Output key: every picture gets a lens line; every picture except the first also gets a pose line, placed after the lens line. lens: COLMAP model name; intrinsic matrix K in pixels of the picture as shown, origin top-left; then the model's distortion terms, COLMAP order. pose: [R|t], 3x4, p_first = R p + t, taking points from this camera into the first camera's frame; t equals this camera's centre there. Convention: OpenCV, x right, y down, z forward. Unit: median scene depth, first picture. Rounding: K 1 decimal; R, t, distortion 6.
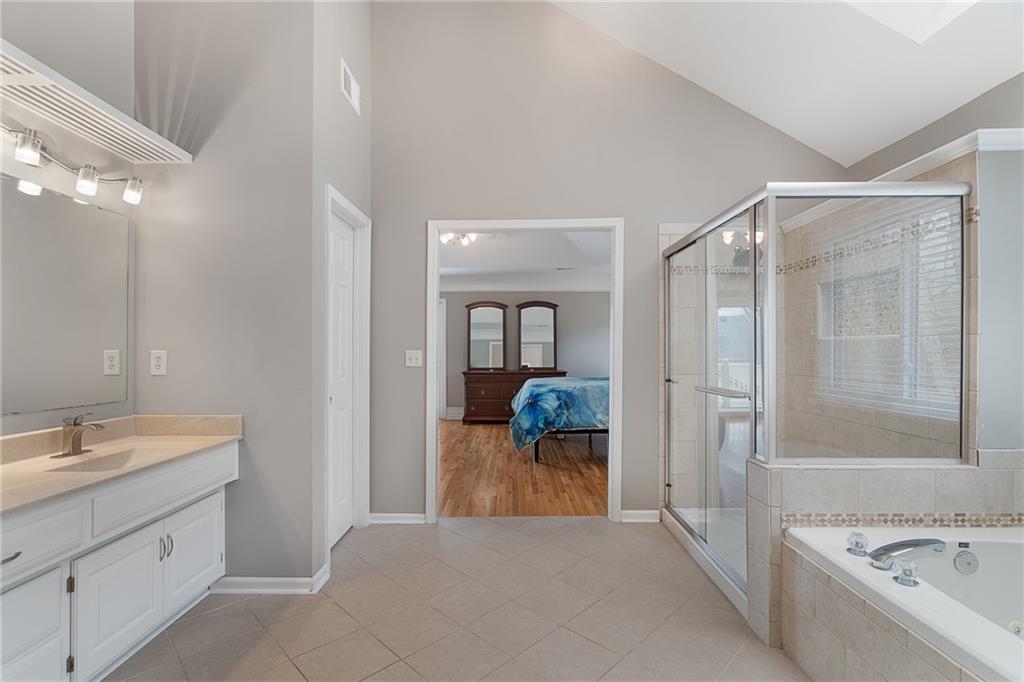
lens RADIAL K [[466.4, 0, 509.9], [0, 466.4, 346.1], [0, 0, 1]] dist [-0.000849, 0.001005]
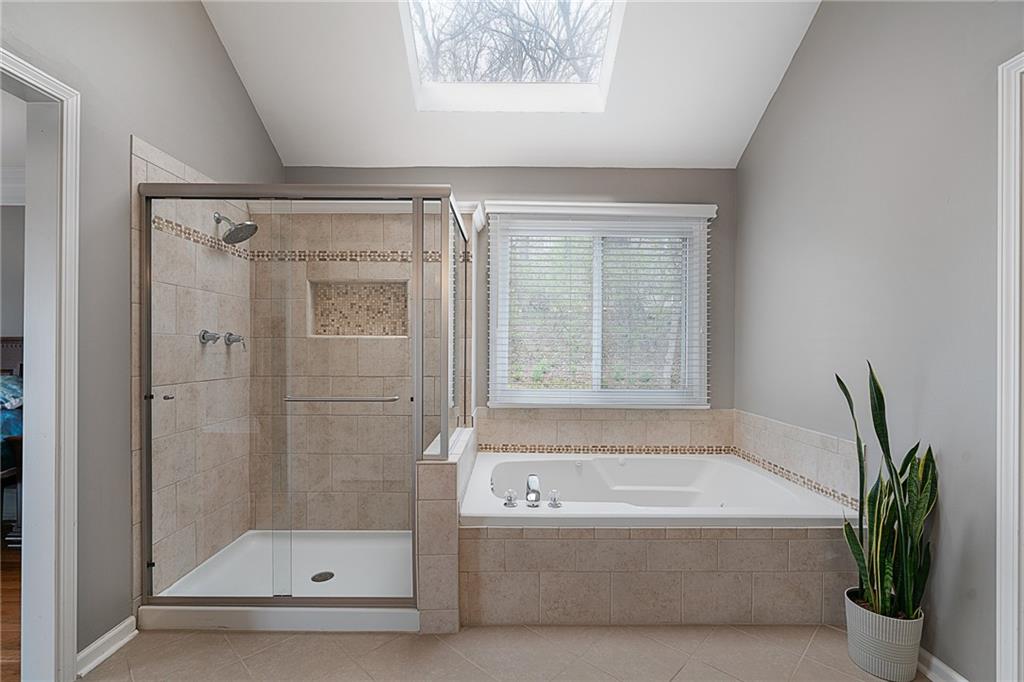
lens RADIAL K [[466.4, 0, 509.9], [0, 466.4, 346.1], [0, 0, 1]] dist [-0.000849, 0.001005]
pose [[-0.011270, 0.003946, 0.999929, -0.326297], [-0.011888, 0.999921, -0.004080, 0.003232], [-0.999866, -0.011933, -0.011222, 0.598594]]
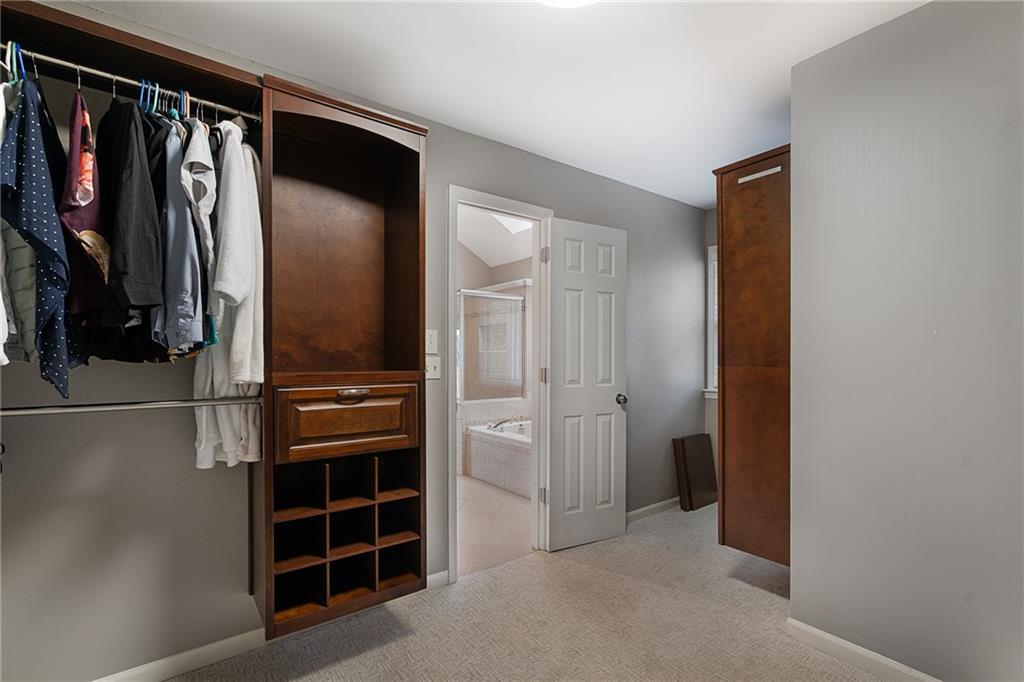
lens RADIAL K [[466.4, 0, 509.9], [0, 466.4, 346.1], [0, 0, 1]] dist [-0.000849, 0.001005]
pose [[0.802342, 0.007433, 0.596818, -0.493982], [0.003729, 0.999841, -0.017465, -0.005987], [-0.596853, 0.016239, 0.802186, -0.785782]]
